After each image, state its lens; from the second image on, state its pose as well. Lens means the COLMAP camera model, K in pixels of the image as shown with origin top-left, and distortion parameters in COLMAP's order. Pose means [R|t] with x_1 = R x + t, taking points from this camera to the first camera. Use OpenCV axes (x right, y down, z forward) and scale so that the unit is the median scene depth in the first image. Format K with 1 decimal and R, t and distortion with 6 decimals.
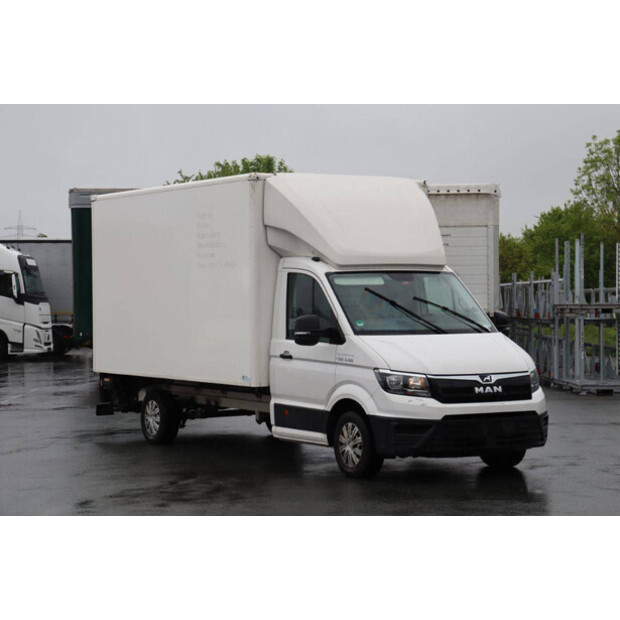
lens RADIAL K [[1460.1, 0, 312.9], [0, 1460.1, 308.6], [0, 0, 1]] dist [0.405296, 0.000000]
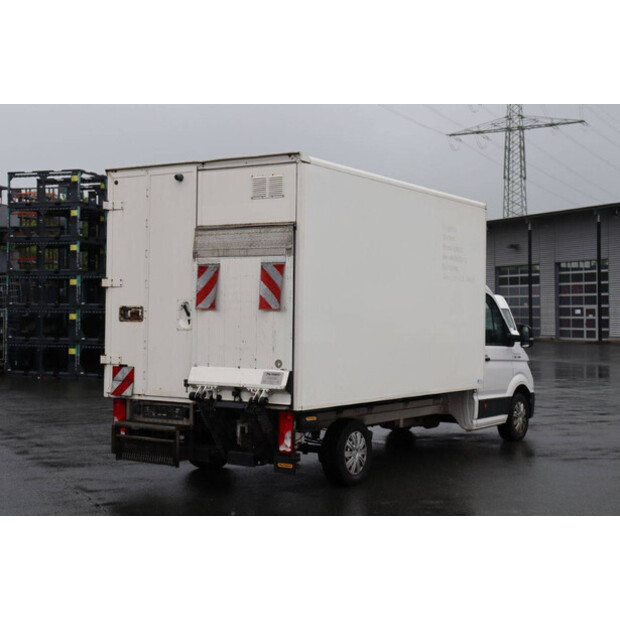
lens RADIAL K [[991.9, 0, 312.2], [0, 991.9, 308.1], [0, 0, 1]] dist [0.083934, 0.000000]
pose [[-0.424573, 0.011039, 0.905326, -0.731859], [-0.002103, 0.999911, -0.013178, 0.001367], [-0.905391, -0.007499, -0.424512, 1.533944]]
